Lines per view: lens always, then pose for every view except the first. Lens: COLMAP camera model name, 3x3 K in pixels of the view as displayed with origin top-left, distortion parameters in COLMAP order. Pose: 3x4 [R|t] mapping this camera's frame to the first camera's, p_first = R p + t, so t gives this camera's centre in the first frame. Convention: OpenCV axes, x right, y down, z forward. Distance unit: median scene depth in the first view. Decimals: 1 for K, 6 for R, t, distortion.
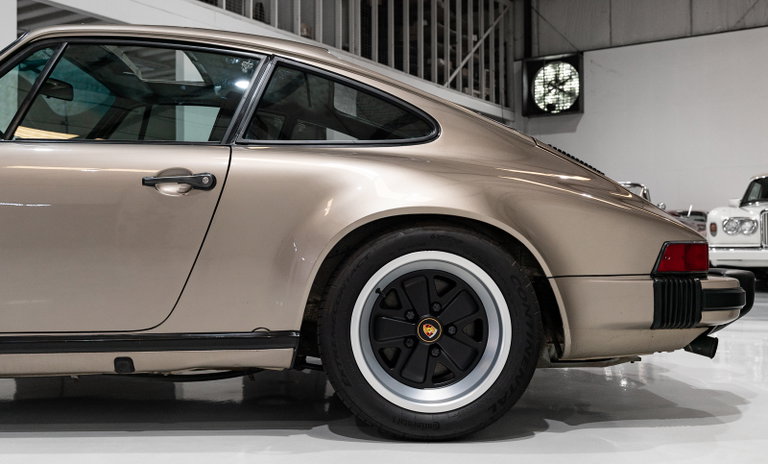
lens RADIAL K [[790.4, 0, 388.0], [0, 790.4, 232.7], [0, 0, 1]] dist [-0.029769, 0.000000]
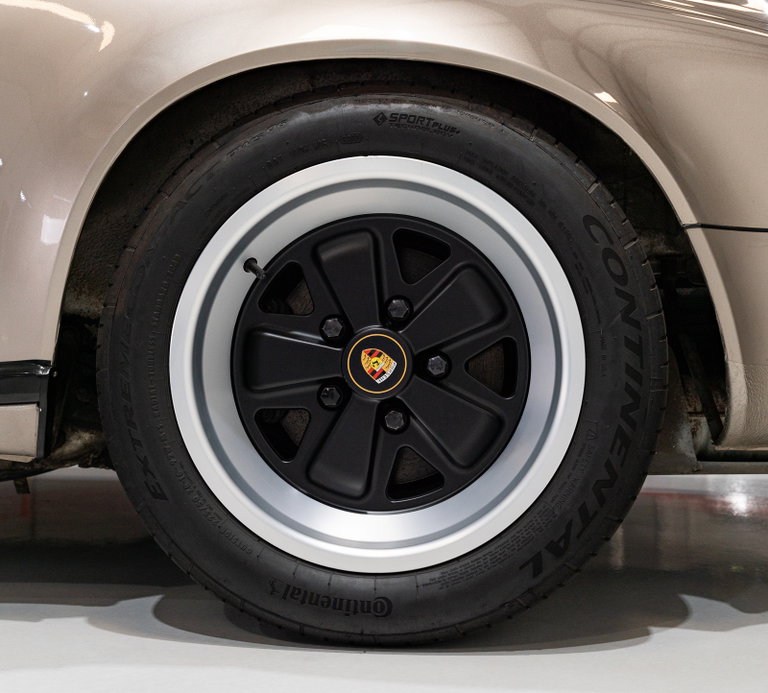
lens RADIAL K [[1097.6, 0, 379.8], [0, 1097.6, 342.8], [0, 0, 1]] dist [-0.001126, 0.000000]
pose [[0.995270, 0.003201, -0.097090, 0.106276], [-0.001437, 0.999833, 0.018237, 0.102524], [0.097133, -0.018011, 0.995108, 0.452907]]
